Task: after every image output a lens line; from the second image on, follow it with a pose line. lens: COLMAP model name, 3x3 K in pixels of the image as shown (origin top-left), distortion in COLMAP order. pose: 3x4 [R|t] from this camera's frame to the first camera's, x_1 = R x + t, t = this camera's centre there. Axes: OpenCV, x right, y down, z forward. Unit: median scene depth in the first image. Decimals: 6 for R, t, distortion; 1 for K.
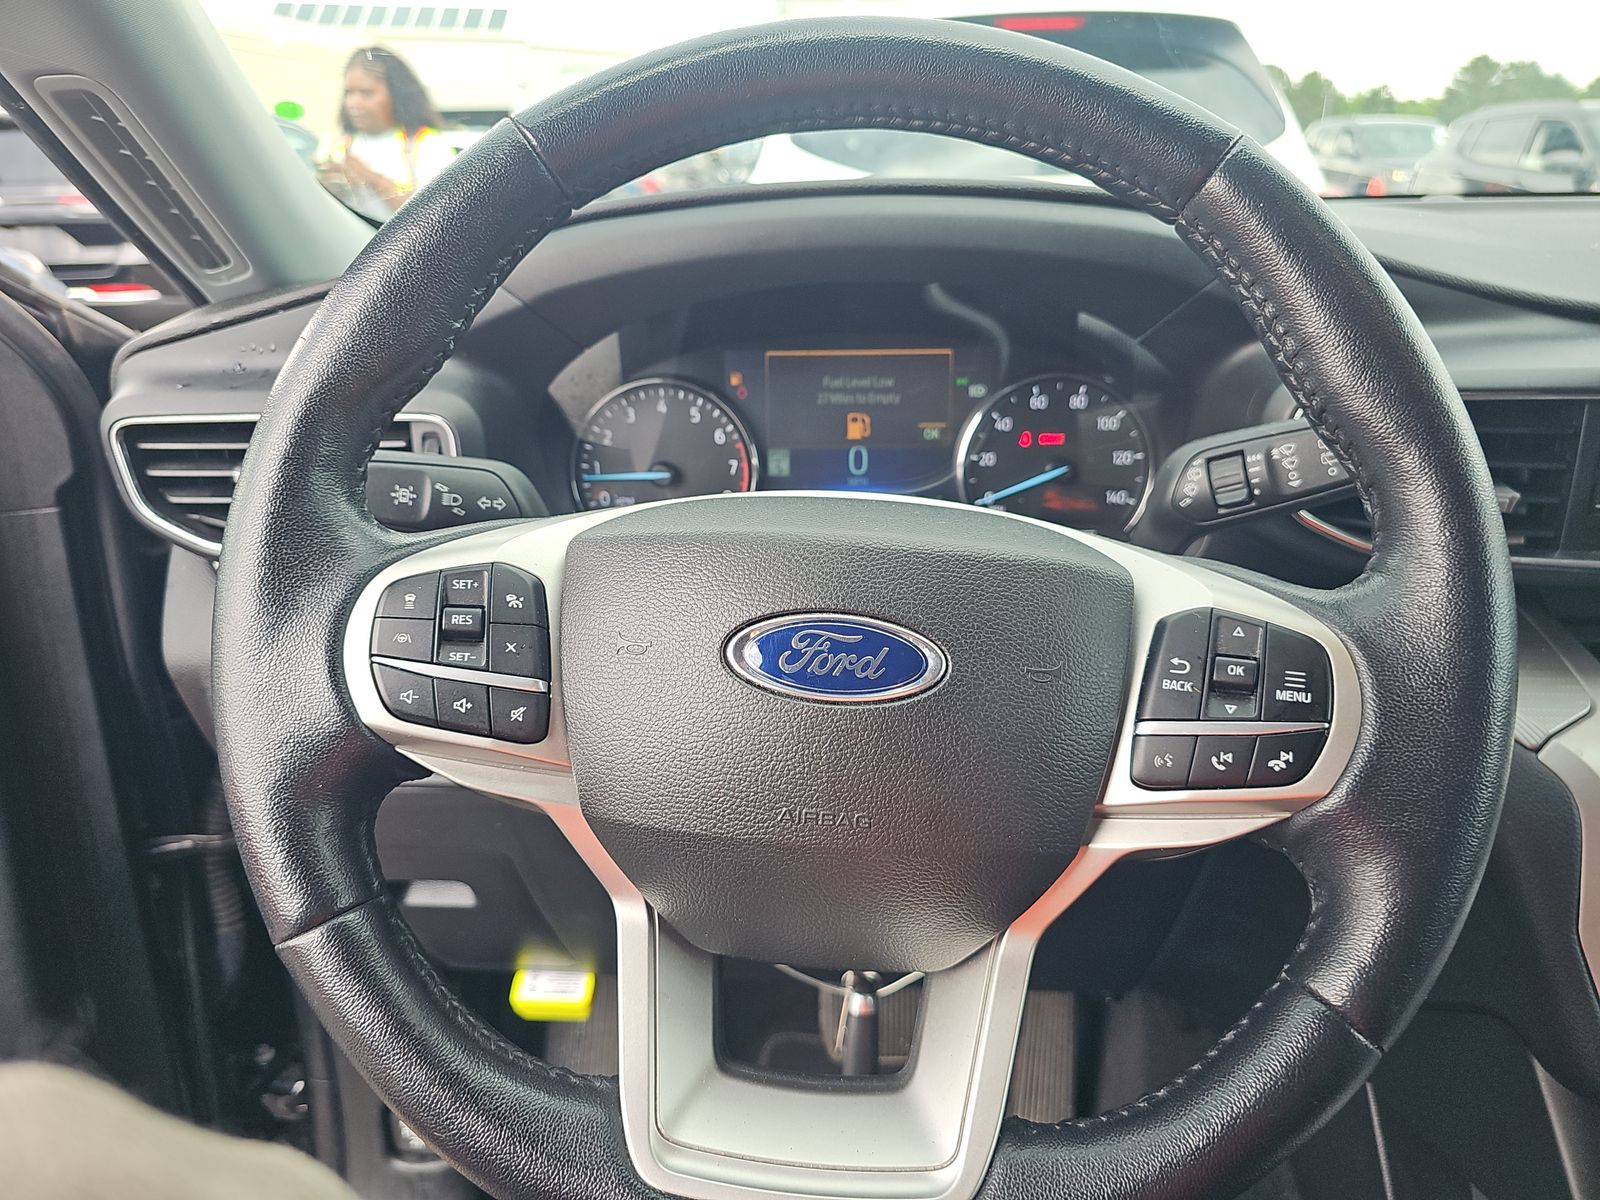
lens RADIAL K [[1069.6, 0, 794.3], [0, 1069.6, 593.0], [0, 0, 1]] dist [0.001191, -0.001275]
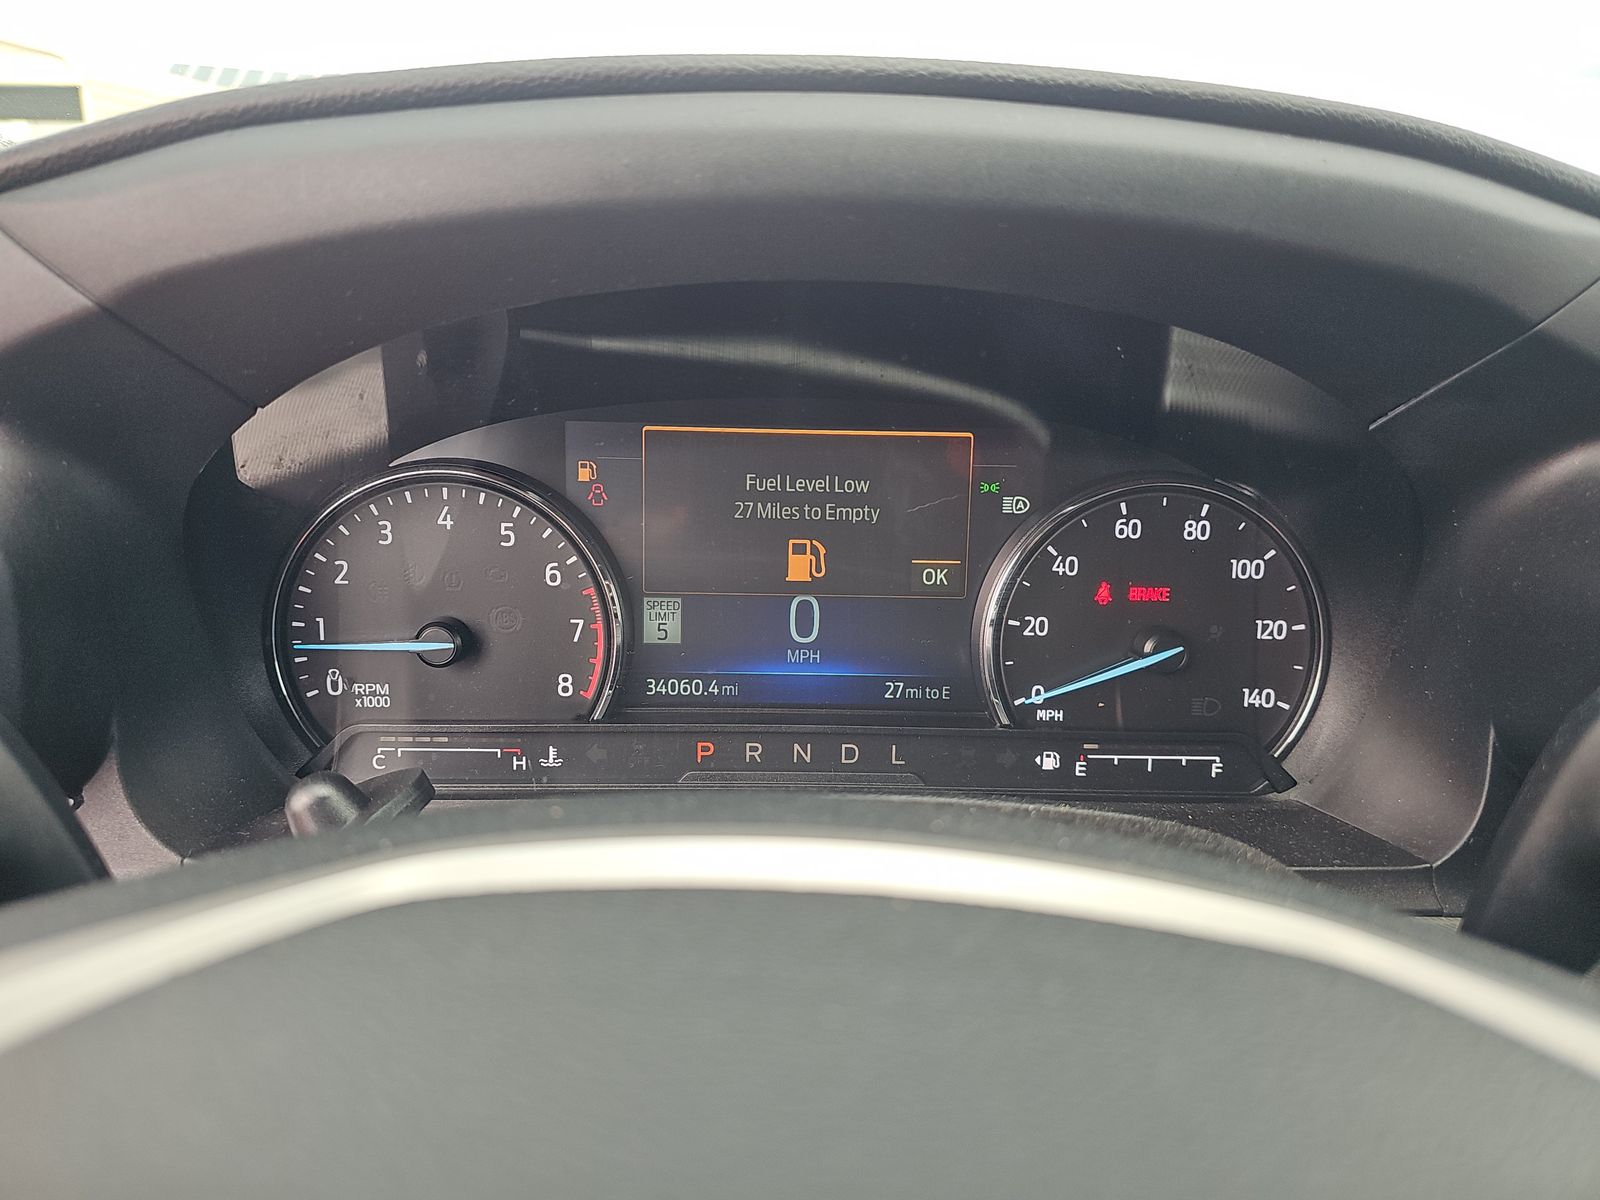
lens RADIAL K [[1069.6, 0, 800.8], [0, 1069.6, 607.1], [0, 0, 1]] dist [0.001191, -0.001275]
pose [[0.994434, 0.014555, 0.104349, -0.000787], [-0.008794, 0.998422, -0.055460, -0.101481], [-0.104991, 0.054234, 0.992993, 0.447687]]
